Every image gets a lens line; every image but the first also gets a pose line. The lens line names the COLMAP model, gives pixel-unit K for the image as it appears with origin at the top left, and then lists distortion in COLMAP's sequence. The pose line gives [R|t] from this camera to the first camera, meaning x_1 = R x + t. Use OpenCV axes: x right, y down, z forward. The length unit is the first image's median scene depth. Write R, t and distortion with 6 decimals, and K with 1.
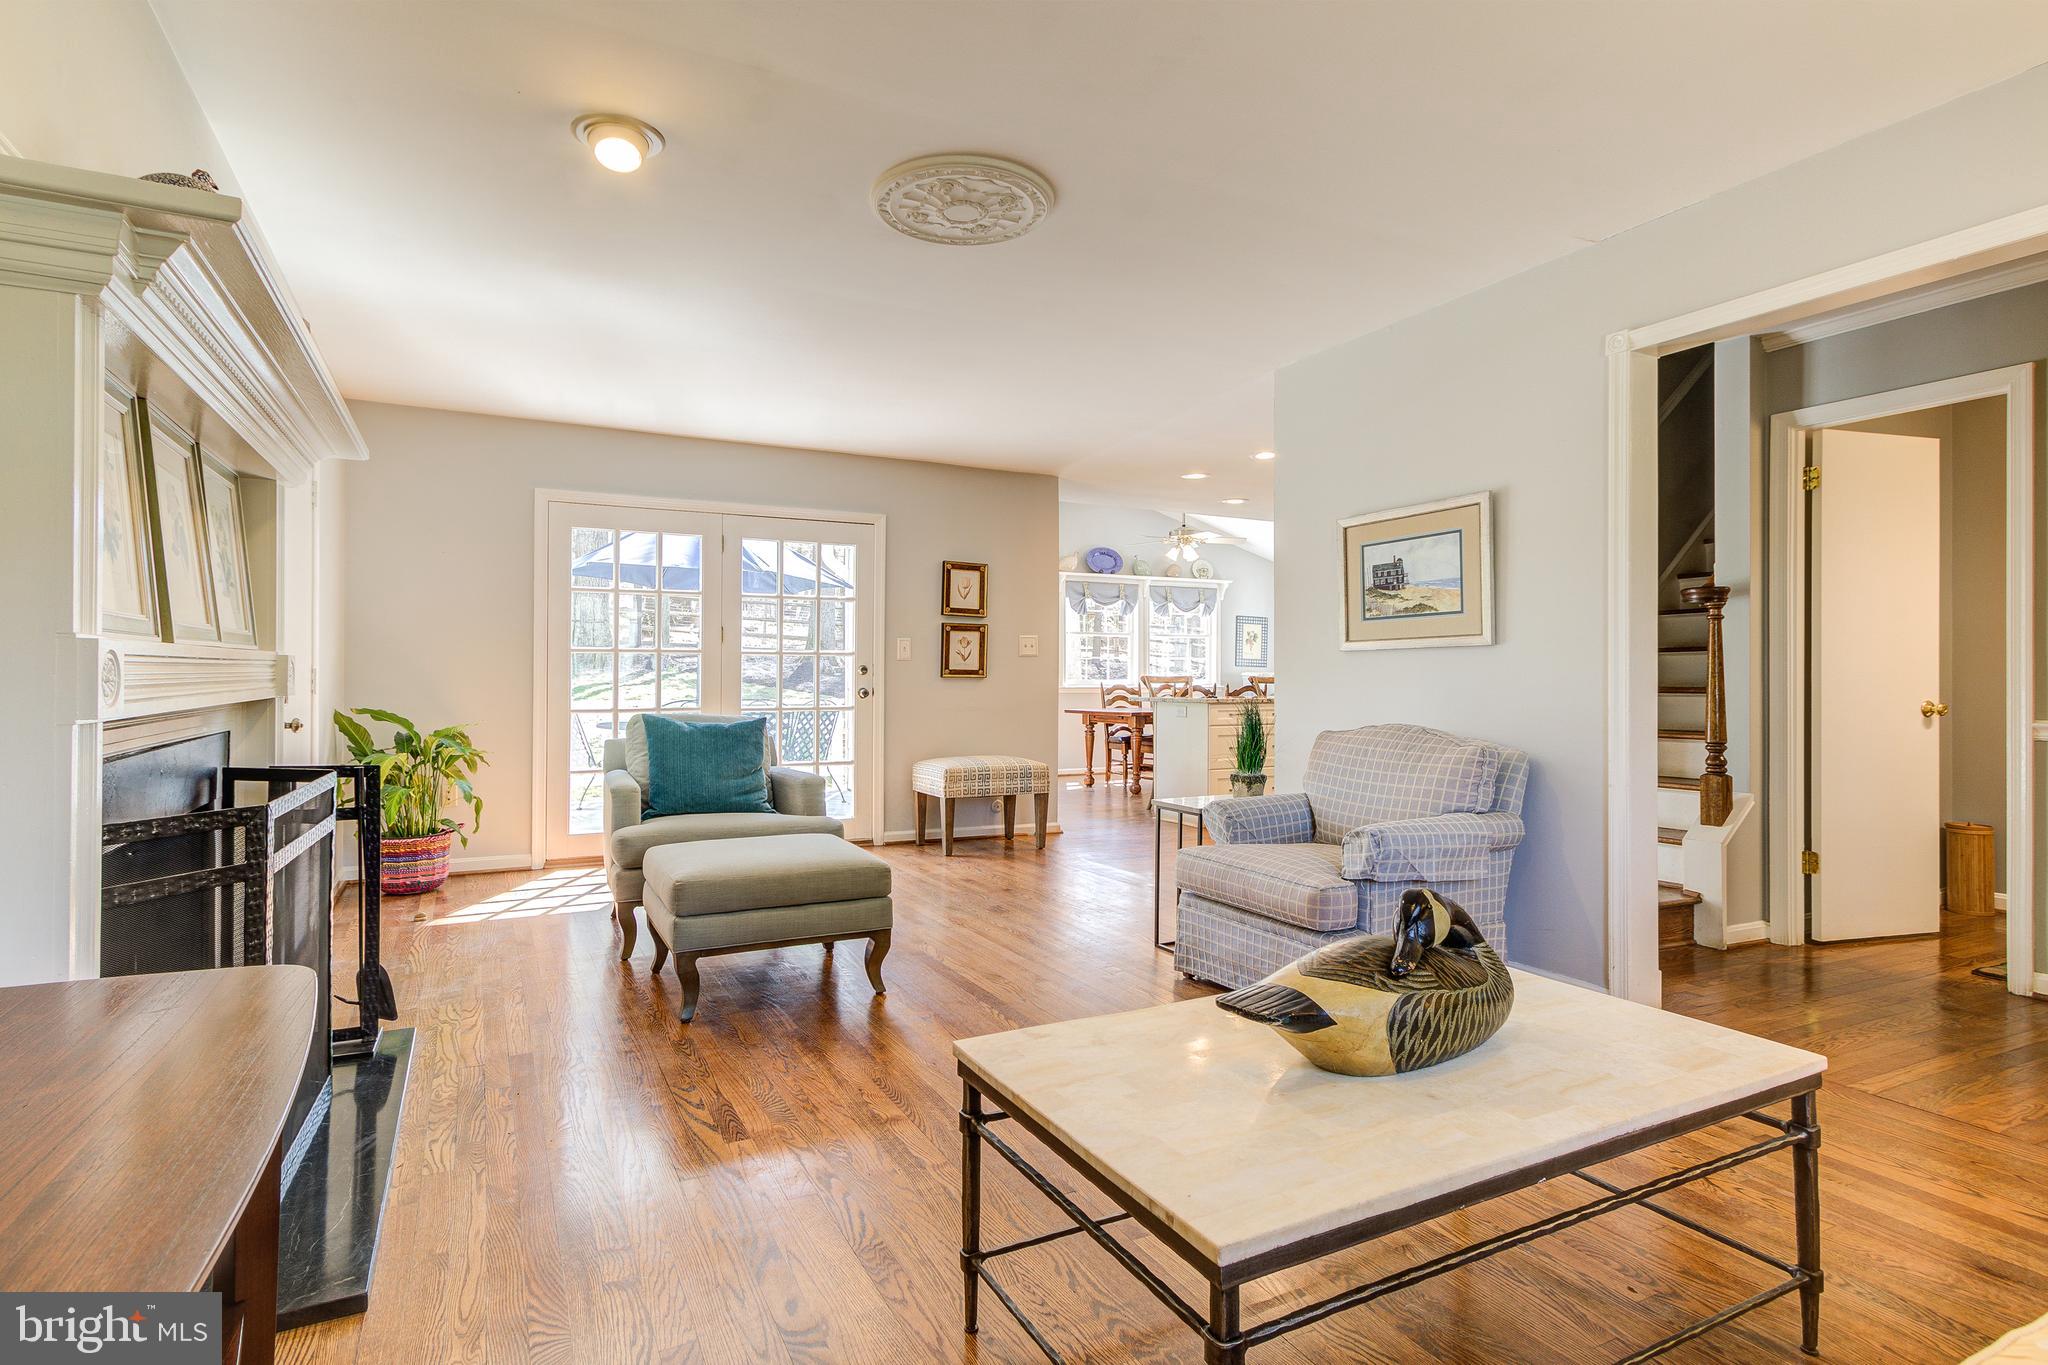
lens RADIAL K [[1030.0, 0, 975.0], [0, 1030.0, 678.3], [0, 0, 1]] dist [-0.004100, 0.012287]
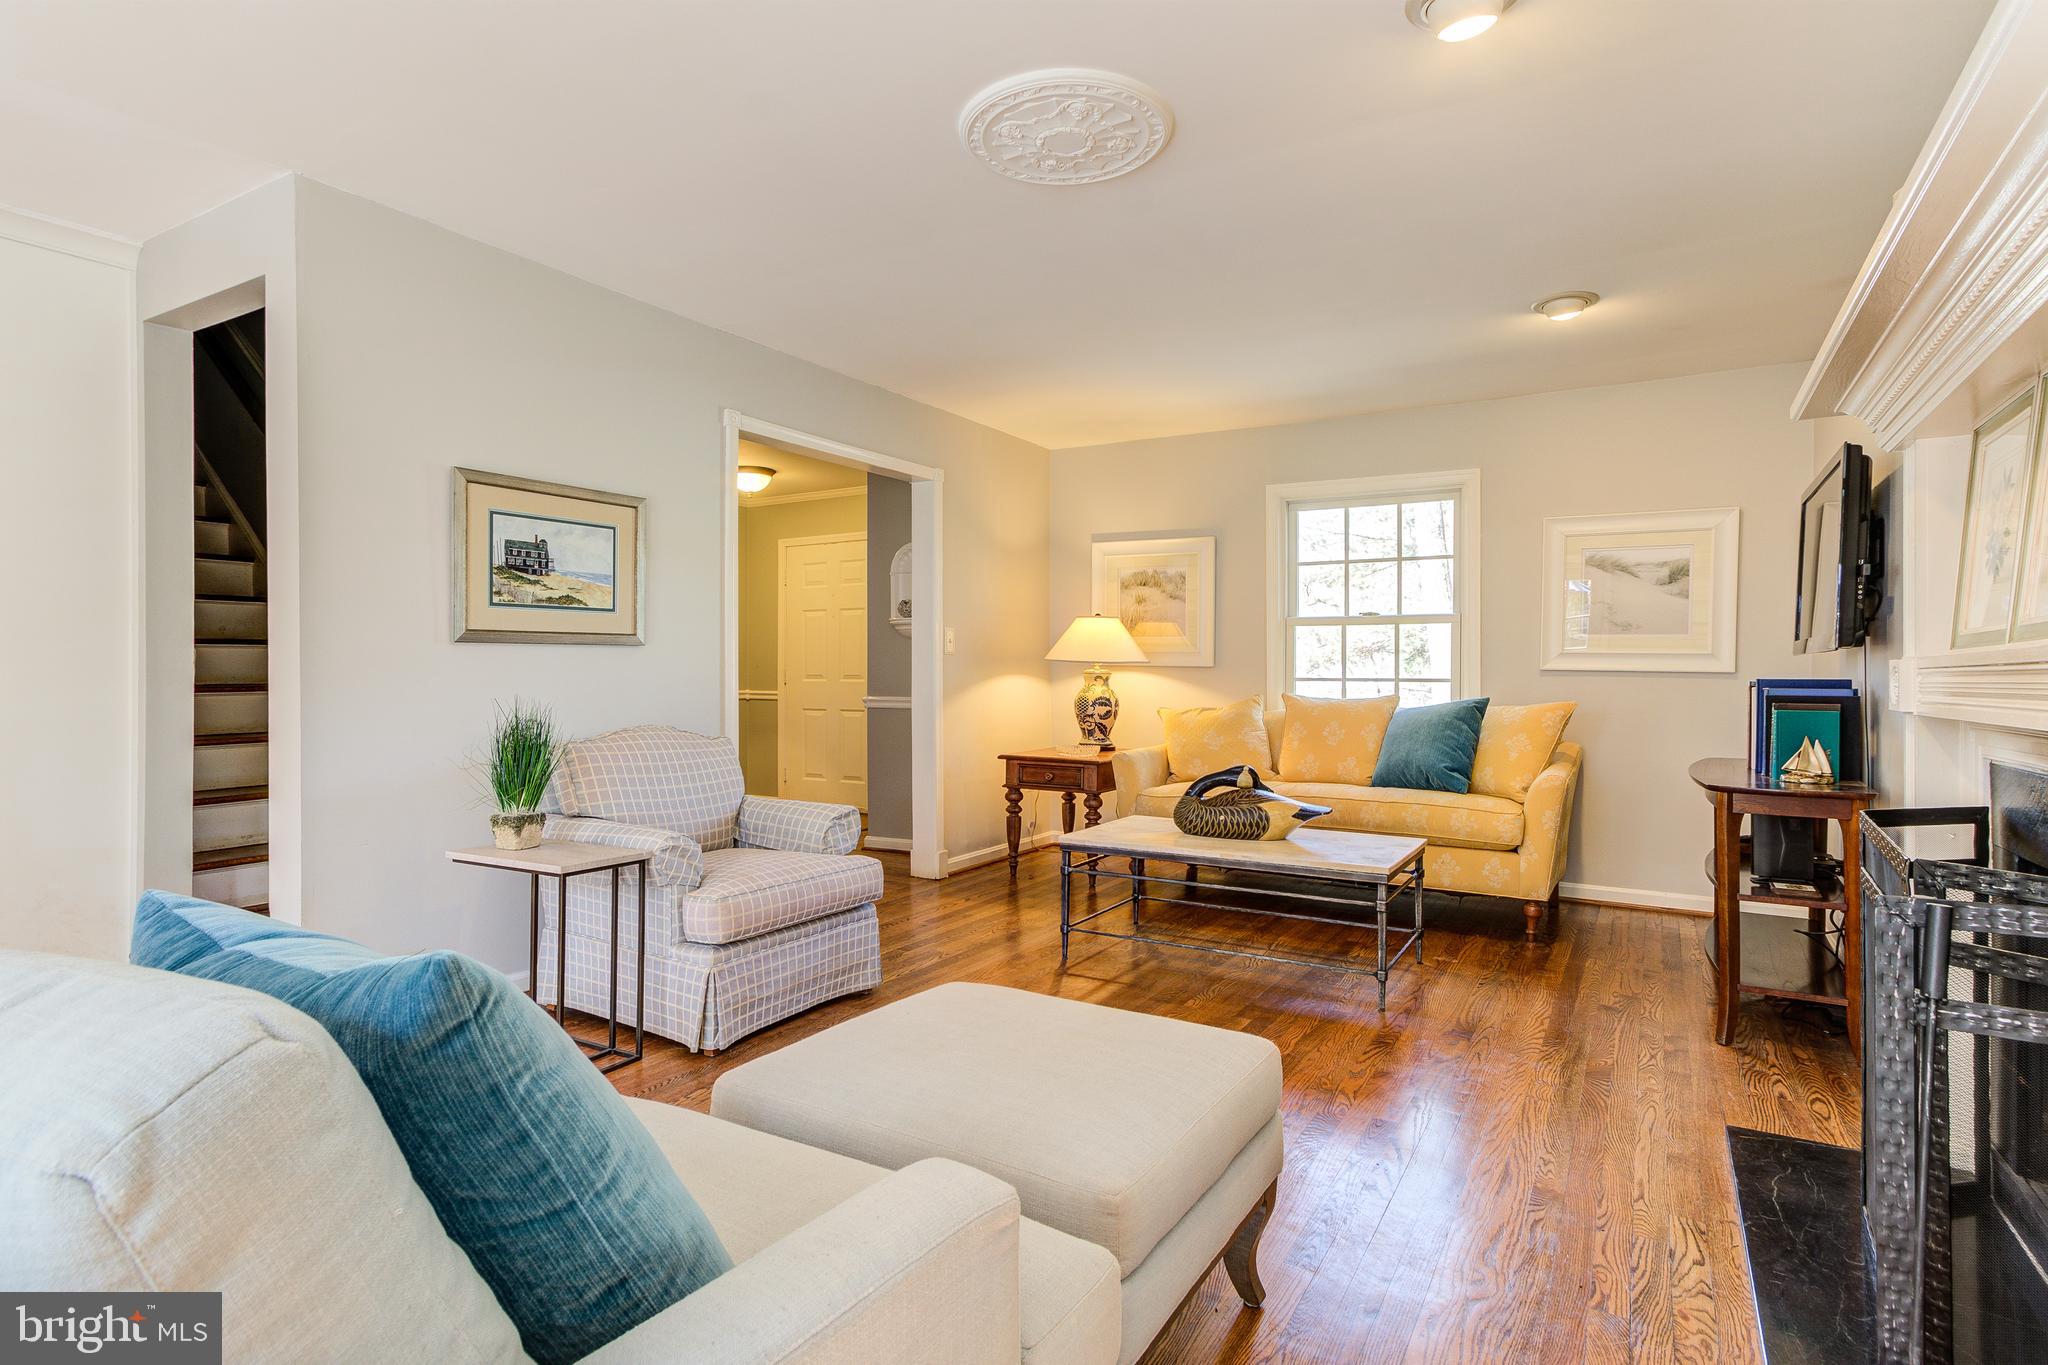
lens RADIAL K [[1030.0, 0, 1047.3], [0, 1030.0, 670.7], [0, 0, 1]] dist [-0.004100, 0.012287]
pose [[-0.556959, -0.003236, 0.830534, -0.515053], [-0.003713, 0.999992, 0.001407, -0.007912], [-0.830532, -0.002301, -0.556966, 1.059828]]
